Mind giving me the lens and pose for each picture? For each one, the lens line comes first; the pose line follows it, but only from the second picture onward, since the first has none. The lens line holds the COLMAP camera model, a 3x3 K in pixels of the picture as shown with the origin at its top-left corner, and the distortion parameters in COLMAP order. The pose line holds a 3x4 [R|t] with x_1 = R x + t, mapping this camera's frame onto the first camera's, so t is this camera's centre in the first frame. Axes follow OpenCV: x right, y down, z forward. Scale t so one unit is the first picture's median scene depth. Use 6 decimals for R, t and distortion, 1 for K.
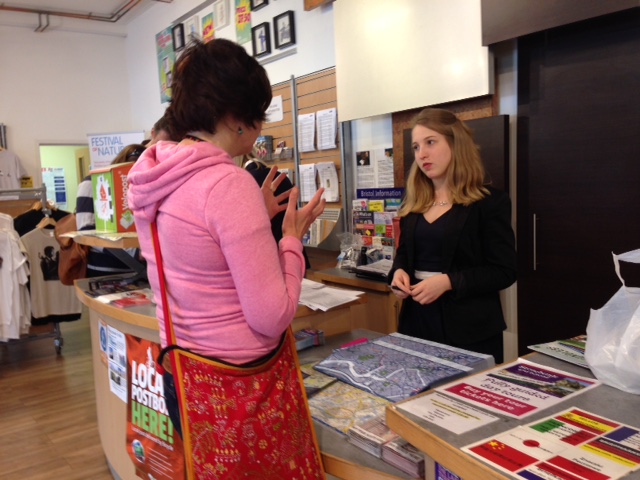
lens RADIAL K [[599.6, 0, 320.0], [0, 599.6, 240.0], [0, 0, 1]] dist [0.001098, -0.013319]
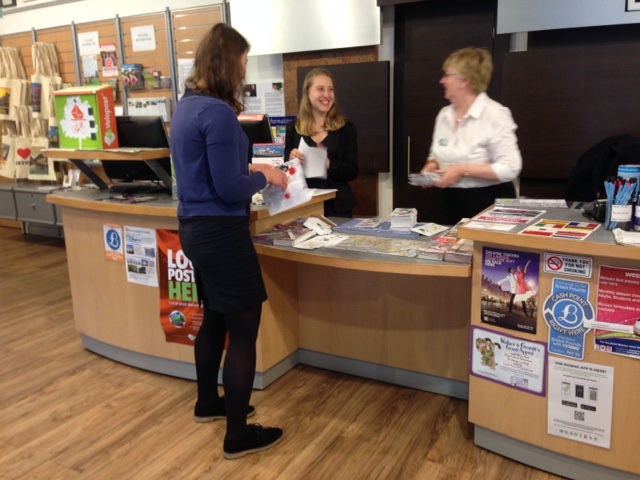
lens RADIAL K [[608.9, 0, 320.0], [0, 608.9, 240.0], [0, 0, 1]] dist [0.060655, 0.001257]
pose [[0.917096, -0.059930, 0.394137, -0.400718], [0.020051, 0.994319, 0.104536, 0.041919], [-0.398163, -0.087967, 0.913087, -0.220111]]
